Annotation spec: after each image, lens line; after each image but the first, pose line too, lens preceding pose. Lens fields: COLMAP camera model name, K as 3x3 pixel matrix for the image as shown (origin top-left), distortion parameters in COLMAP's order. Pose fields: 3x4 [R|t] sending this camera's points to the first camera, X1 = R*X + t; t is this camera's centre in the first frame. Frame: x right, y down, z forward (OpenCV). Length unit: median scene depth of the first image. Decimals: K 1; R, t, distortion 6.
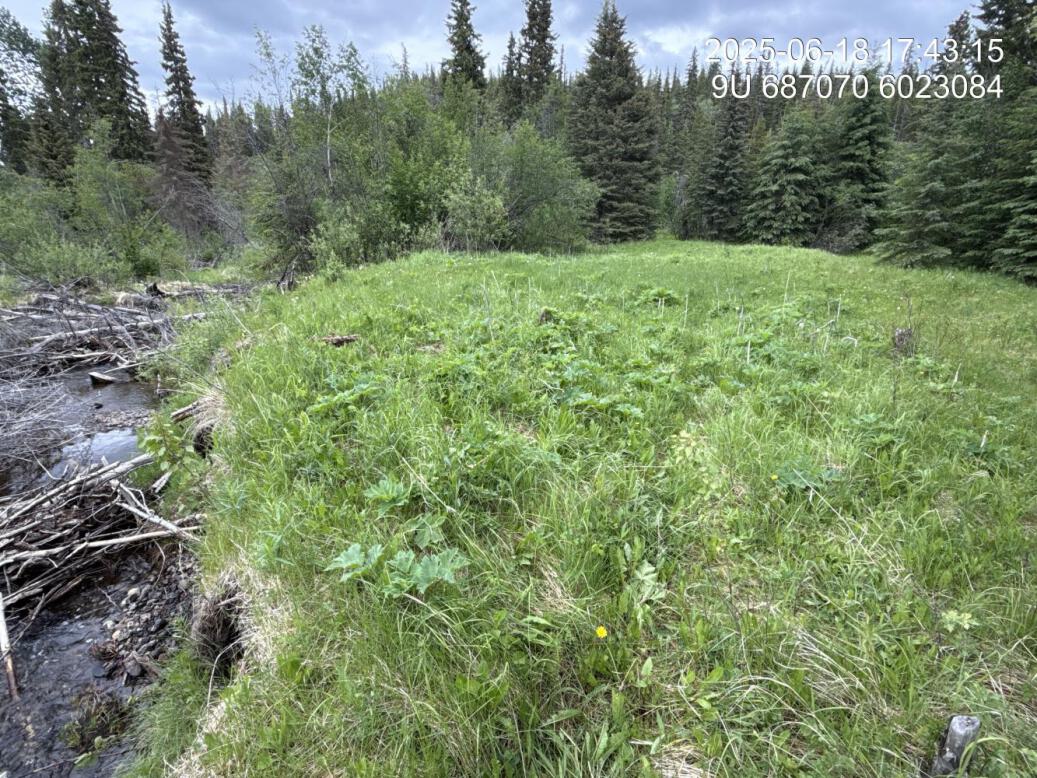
lens RADIAL K [[488.8, 0, 518.4], [0, 488.8, 390.2], [0, 0, 1]] dist [0.001548, -0.001866]
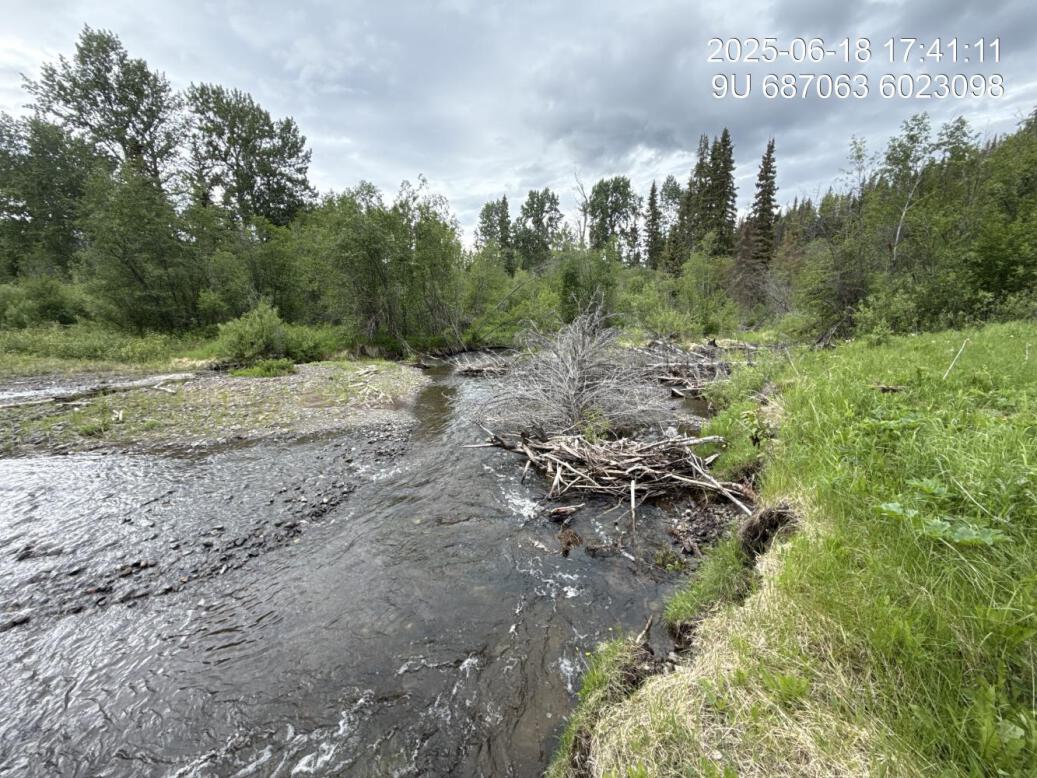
lens RADIAL K [[406.0, 0, 520.2], [0, 406.0, 387.5], [0, 0, 1]] dist [-0.002704, -0.000571]
pose [[0.493939, 0.165933, -0.853516, 0.003554], [-0.259530, 0.965010, 0.037415, 0.009458], [0.829860, 0.203032, 0.519721, -0.025836]]
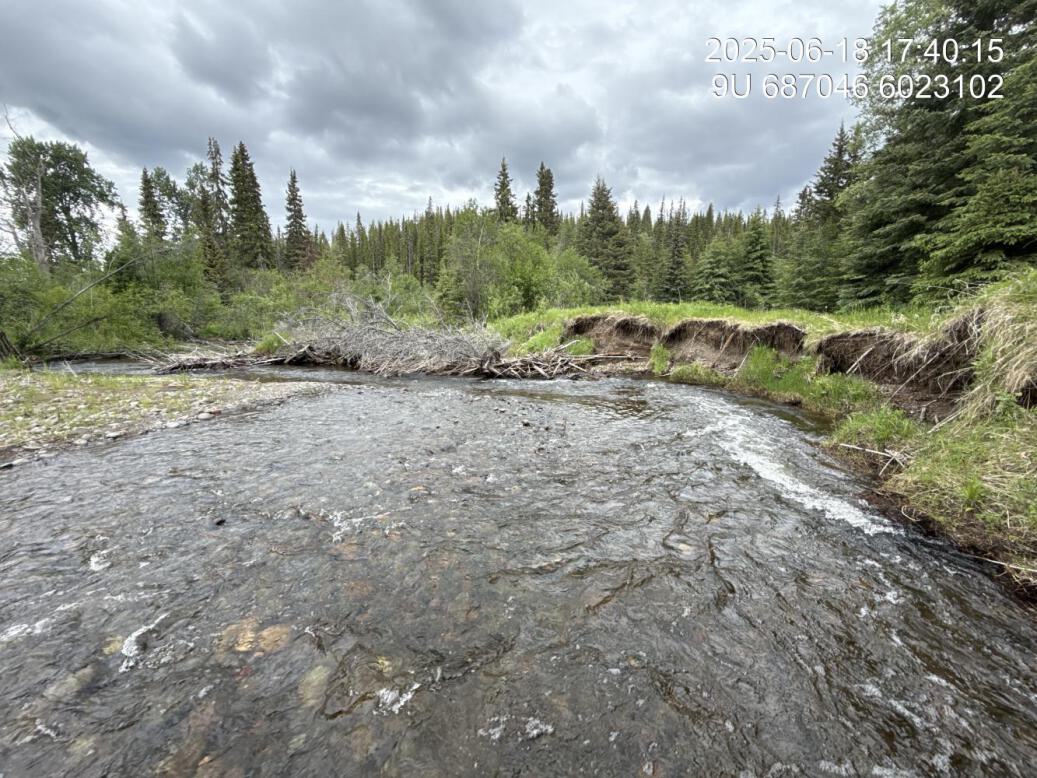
lens RADIAL K [[406.0, 0, 517.4], [0, 406.0, 390.6], [0, 0, 1]] dist [-0.002704, -0.000571]
pose [[0.998309, -0.011025, 0.057076, -0.187743], [0.019962, 0.987163, -0.158461, 0.128103], [-0.054596, 0.159332, 0.985714, -0.235067]]
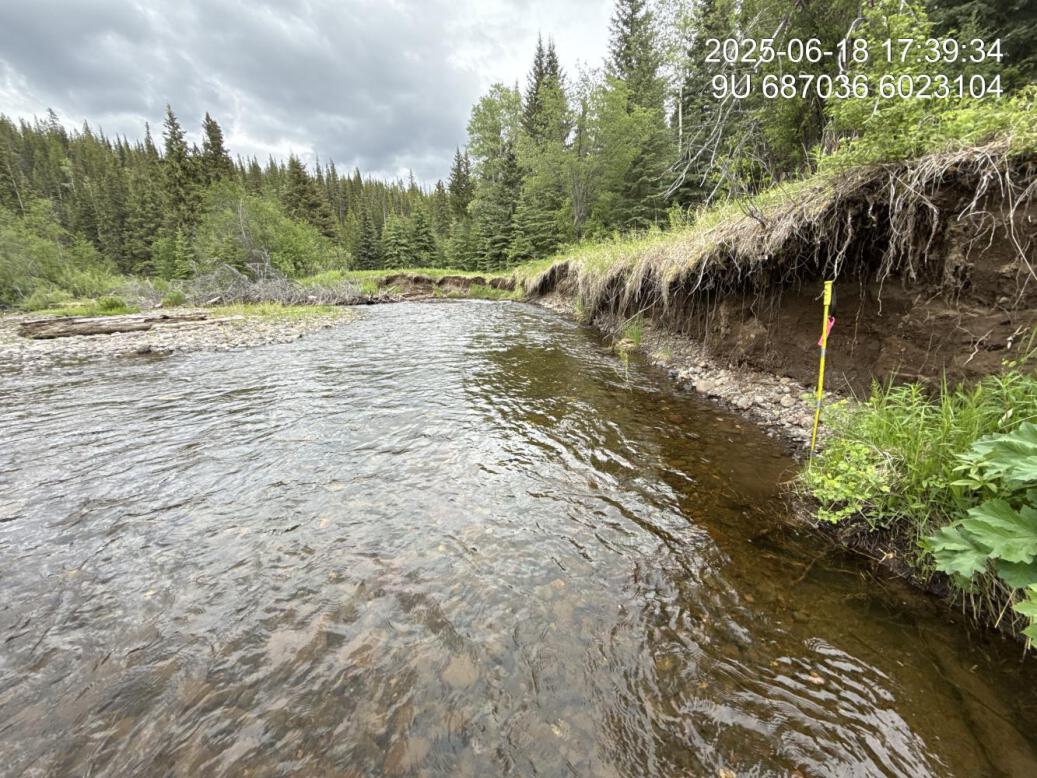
lens RADIAL K [[406.0, 0, 519.6], [0, 406.0, 388.1], [0, 0, 1]] dist [-0.002704, -0.000571]
pose [[0.659717, -0.210823, 0.721337, -0.580163], [0.260758, 0.964429, 0.043389, 0.250008], [-0.704826, 0.159470, 0.691224, -0.580744]]
